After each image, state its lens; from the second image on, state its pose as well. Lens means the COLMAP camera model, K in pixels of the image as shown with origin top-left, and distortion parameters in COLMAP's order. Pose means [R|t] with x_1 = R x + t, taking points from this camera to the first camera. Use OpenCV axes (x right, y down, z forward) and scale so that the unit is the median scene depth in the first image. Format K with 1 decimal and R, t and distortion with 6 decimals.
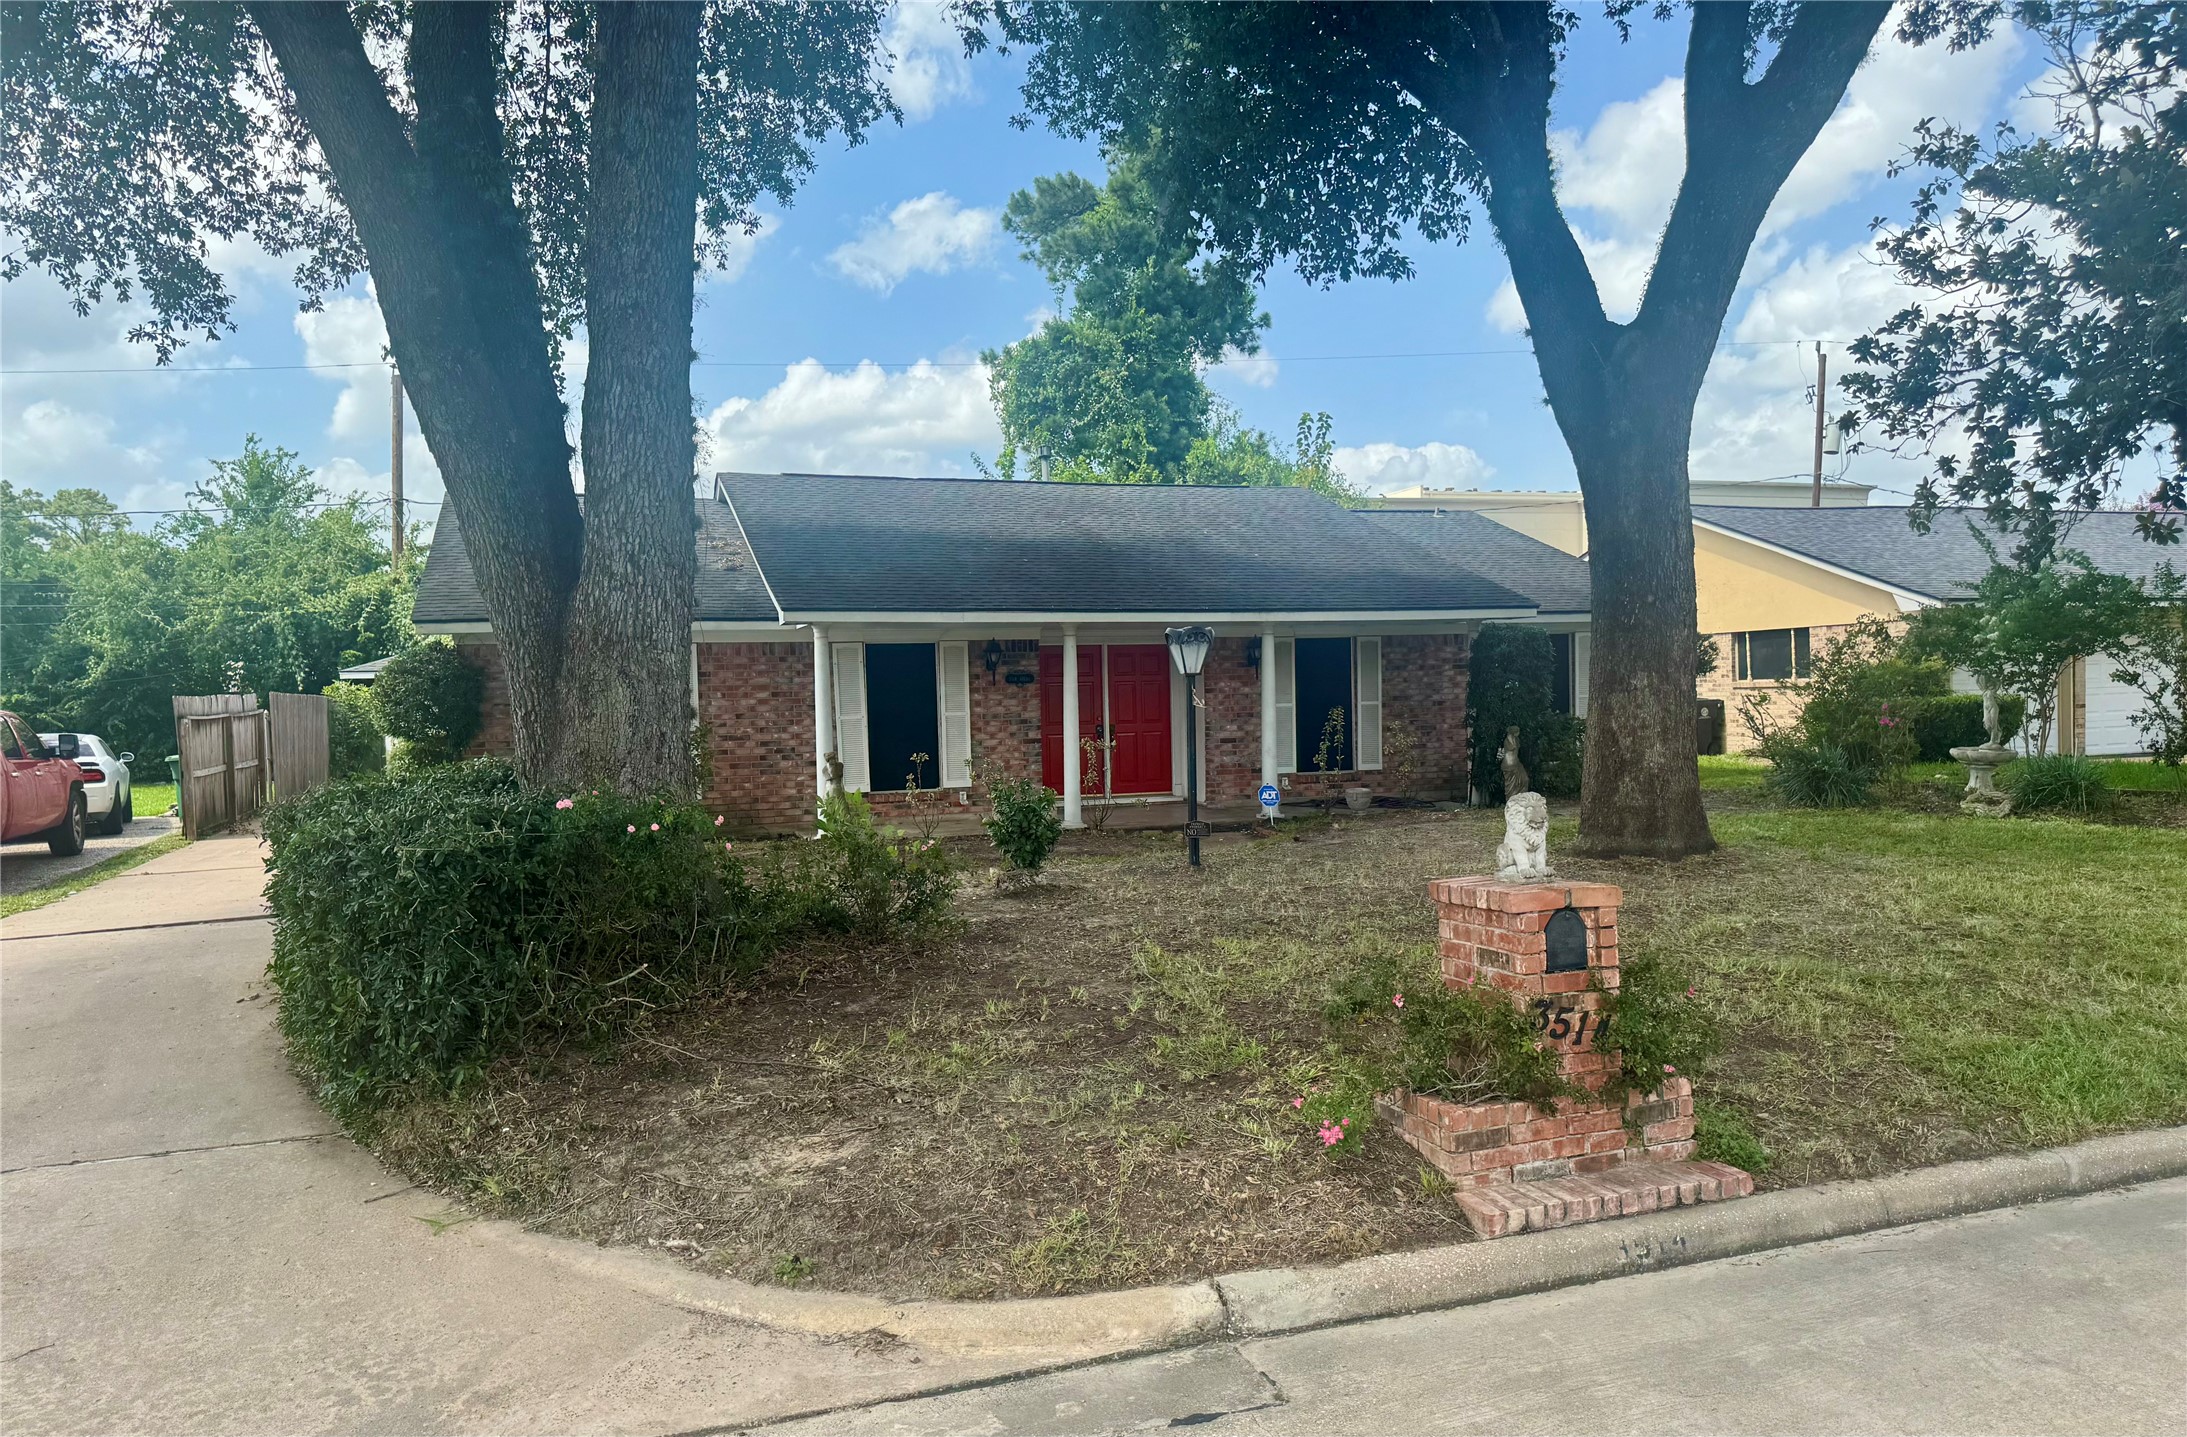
lens RADIAL K [[1568.0, 0, 1107.8], [0, 1568.0, 739.8], [0, 0, 1]] dist [0.120804, -0.197426]
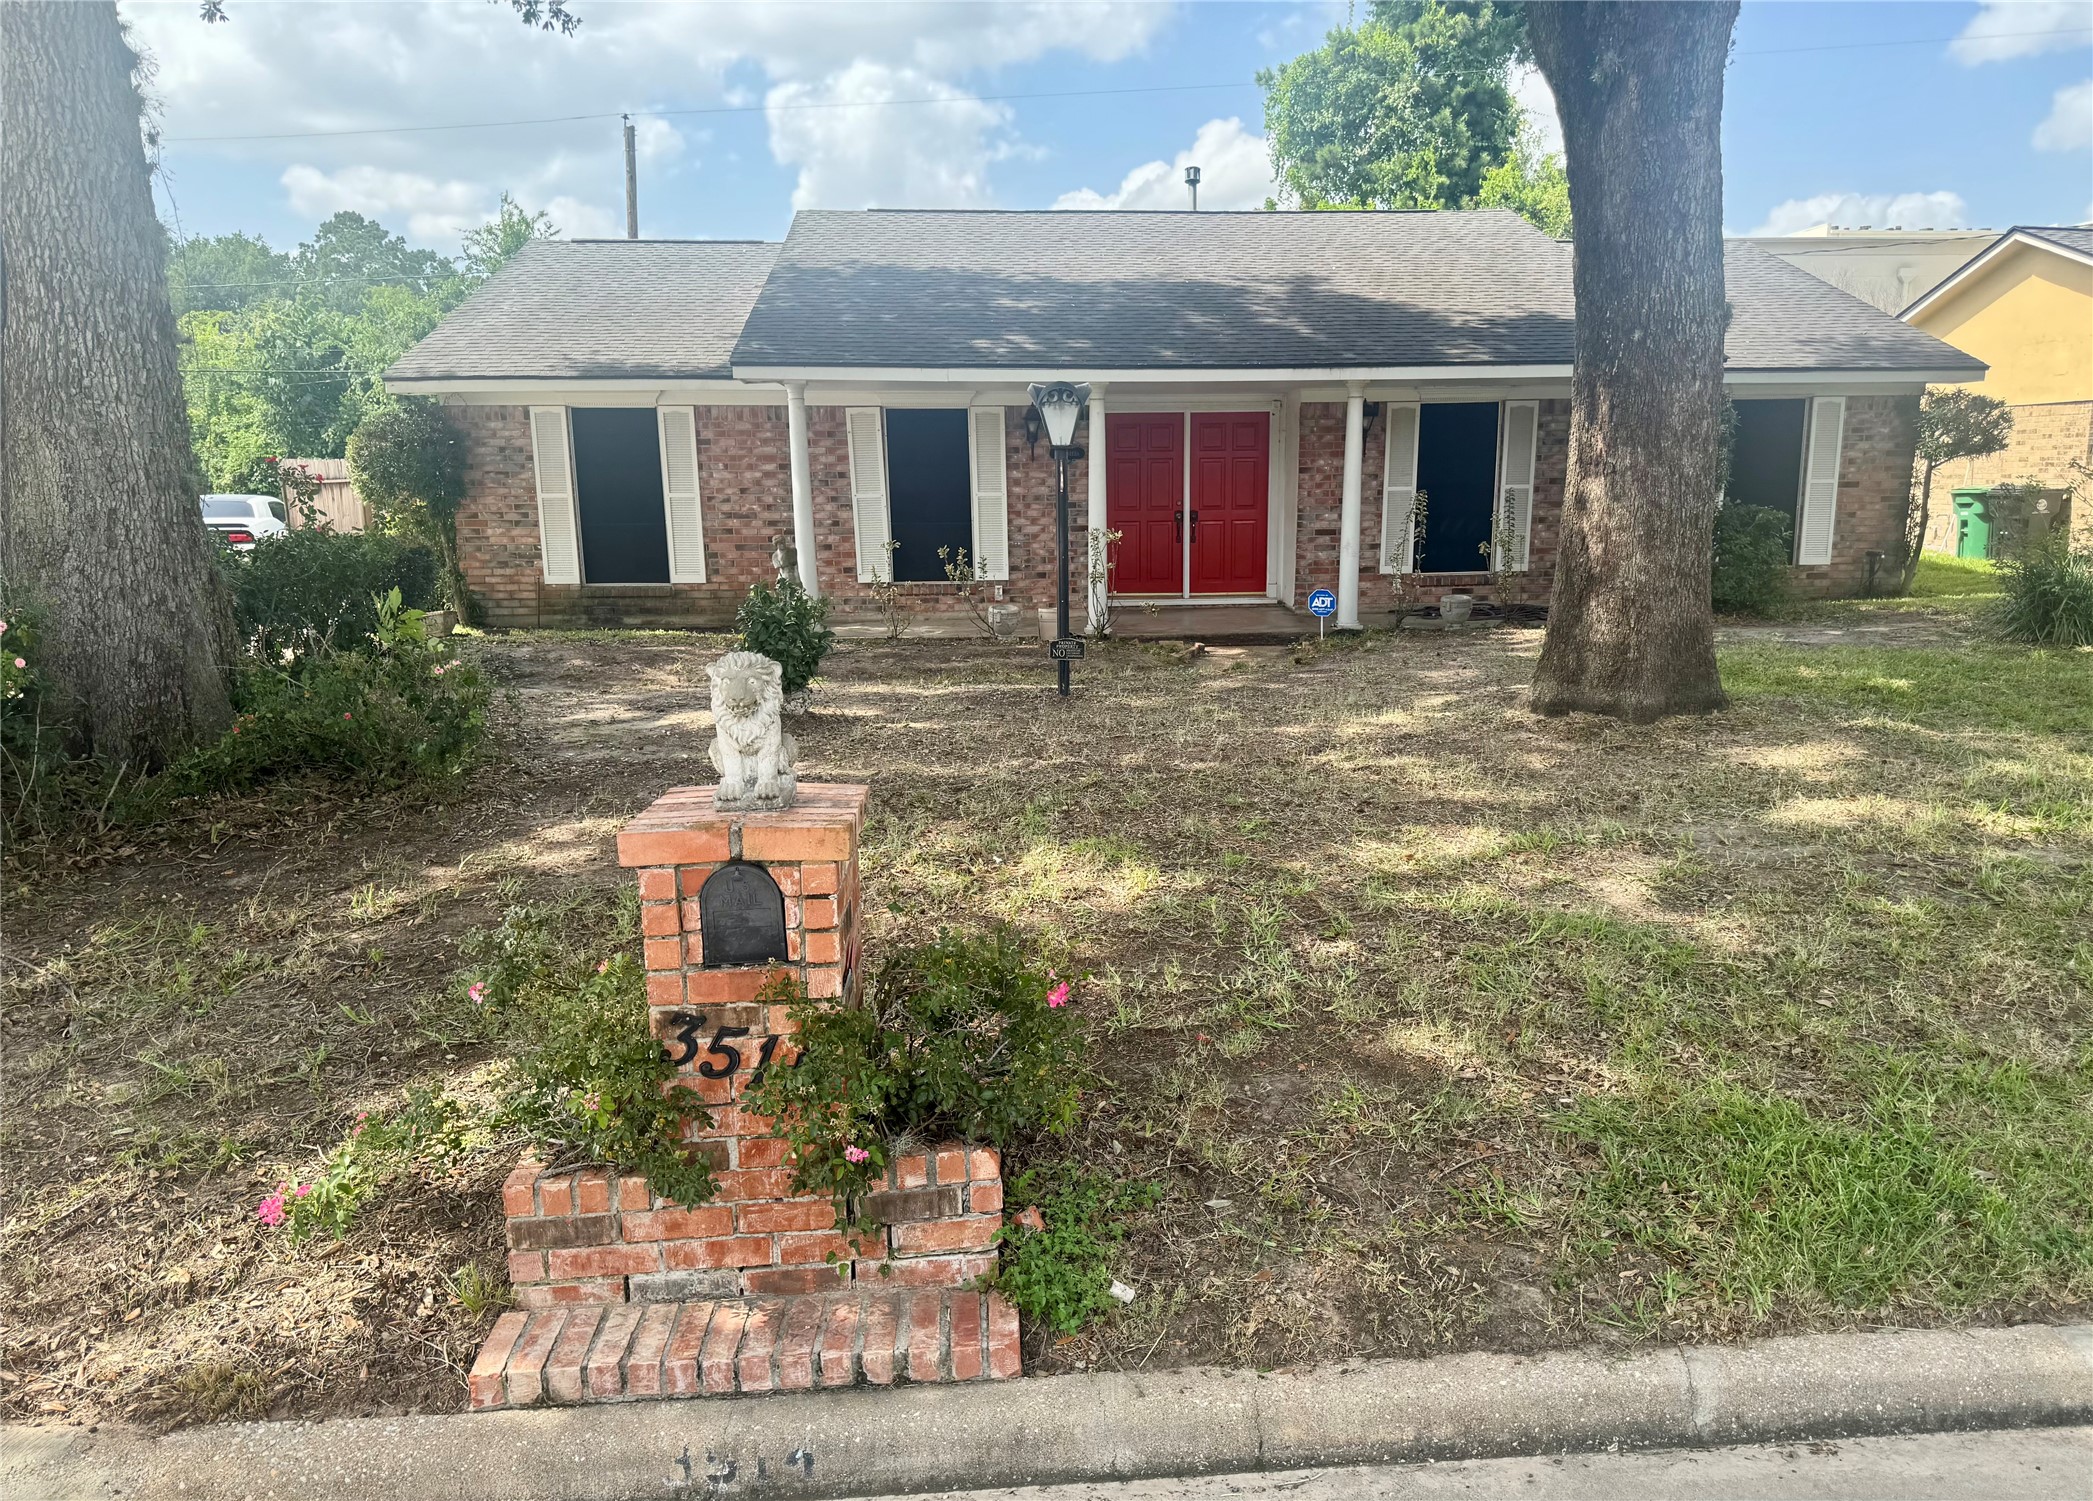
lens RADIAL K [[1554.0, 0, 1092.2], [0, 1554.0, 797.1], [0, 0, 1]] dist [0.123788, -0.211420]
pose [[0.966536, 0.066134, -0.247860, 0.238151], [-0.021740, 0.983838, 0.177734, -0.008174], [0.255609, -0.166398, 0.952353, 0.215969]]
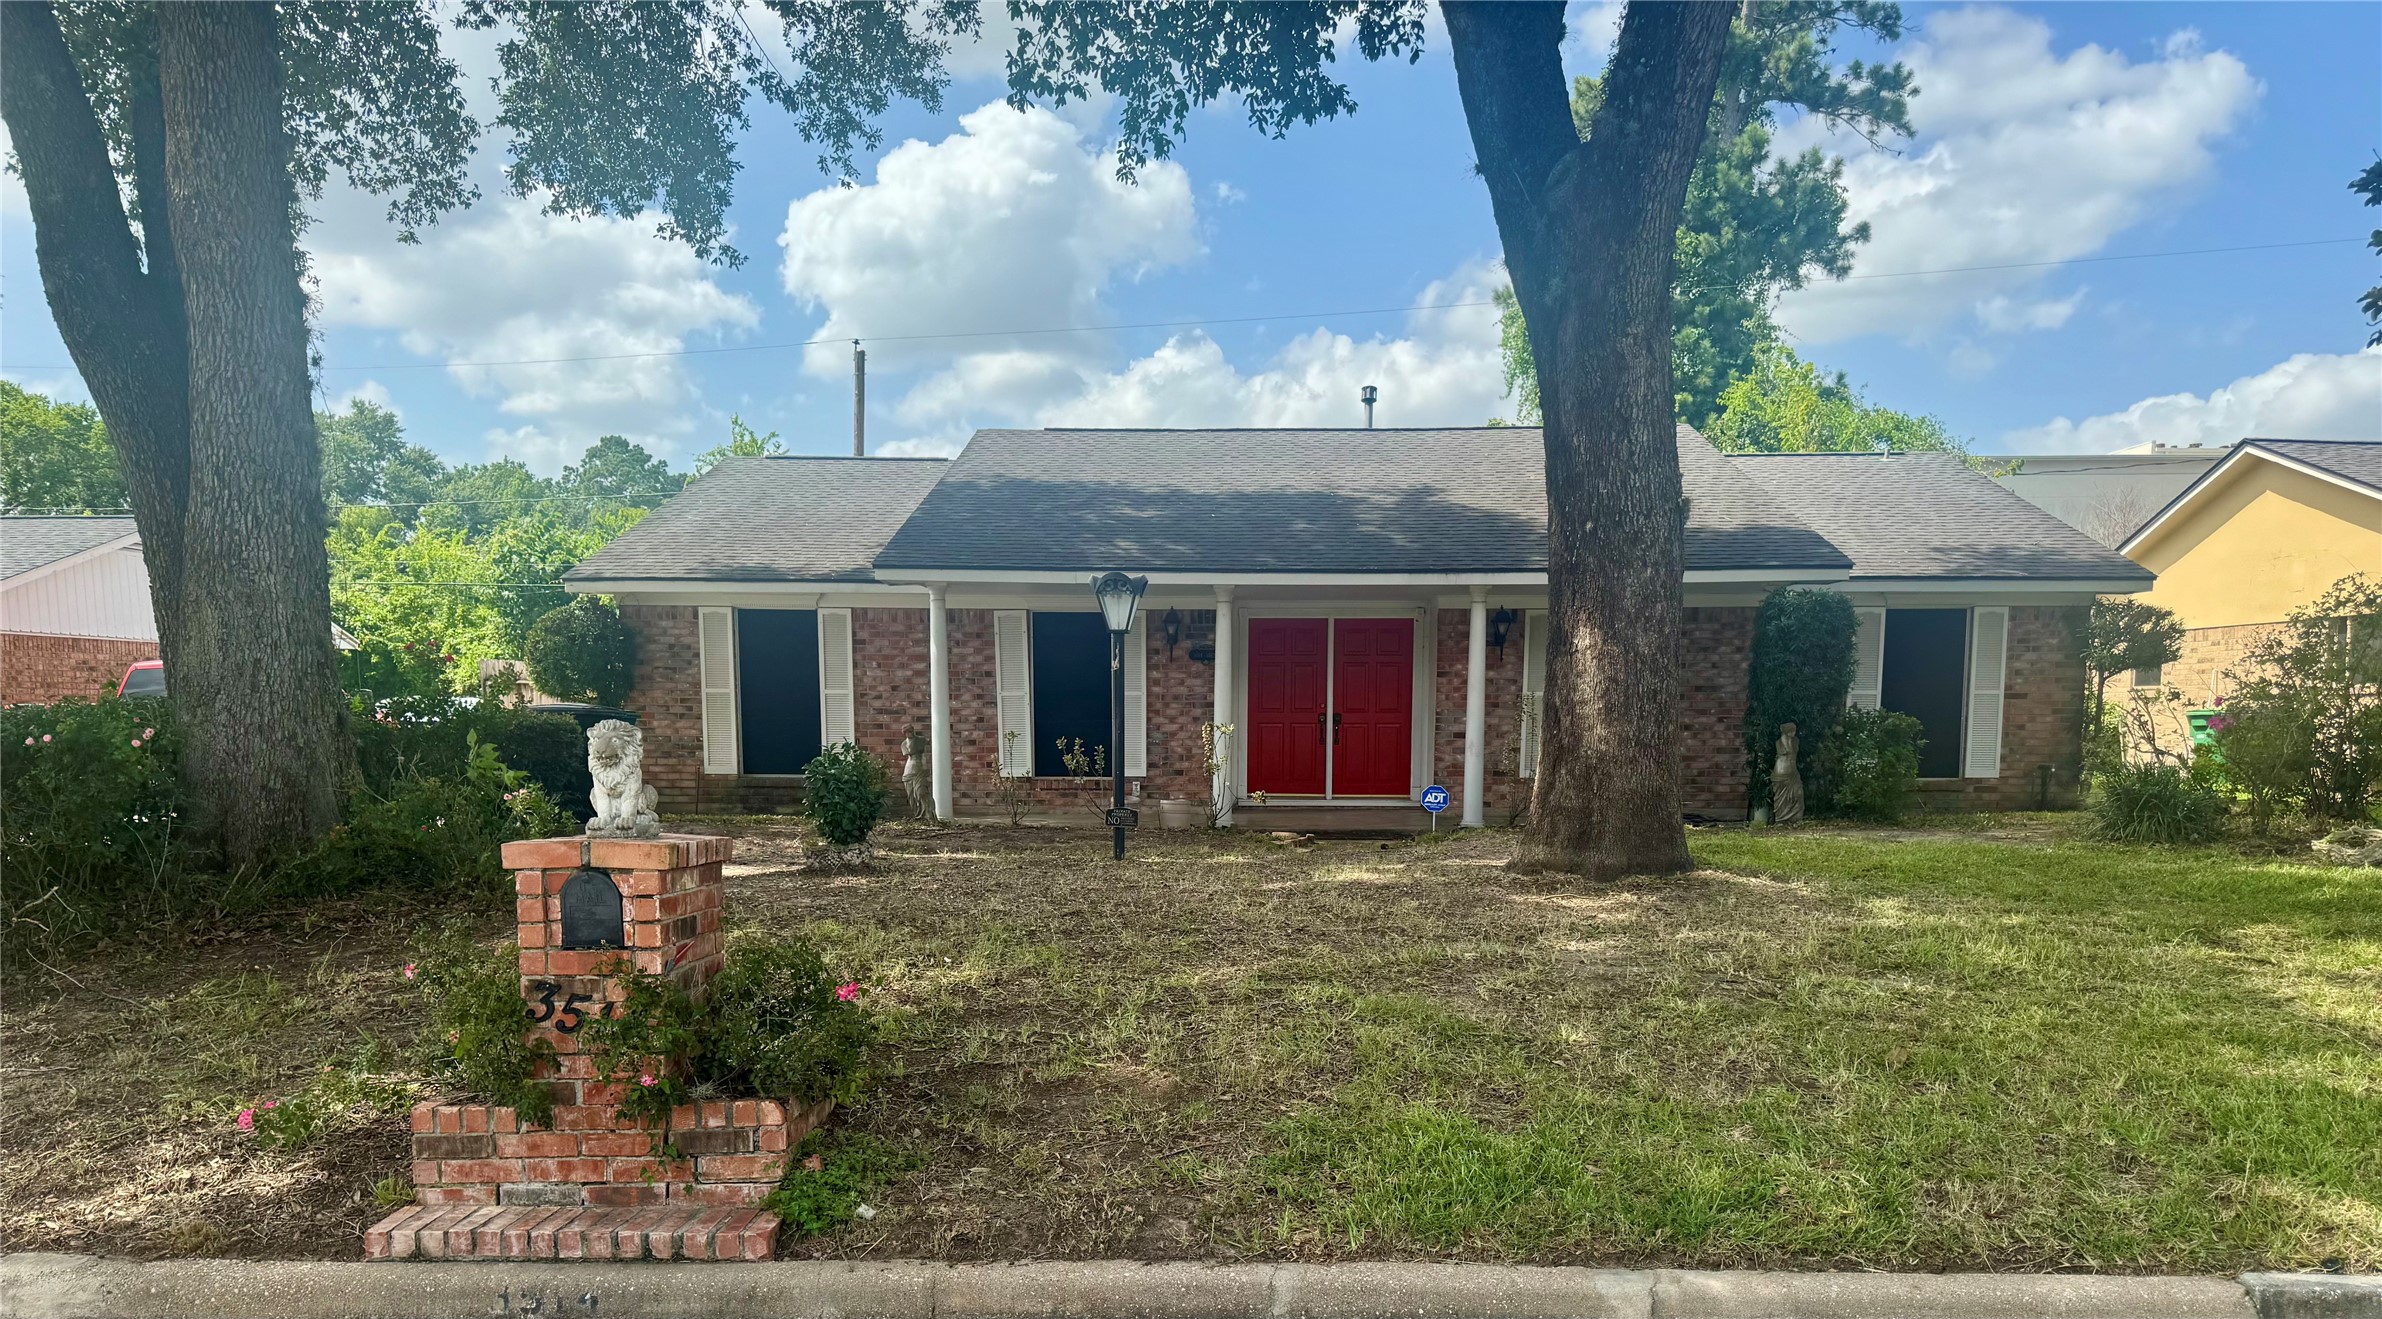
lens RADIAL K [[1701.6, 0, 1199.1], [0, 1701.6, 890.6], [0, 0, 1]] dist [0.146996, -0.279432]
pose [[0.934260, 0.063931, -0.350816, 0.372427], [-0.036507, 0.995776, 0.084246, 0.015517], [0.354720, -0.065900, 0.932647, 0.139119]]
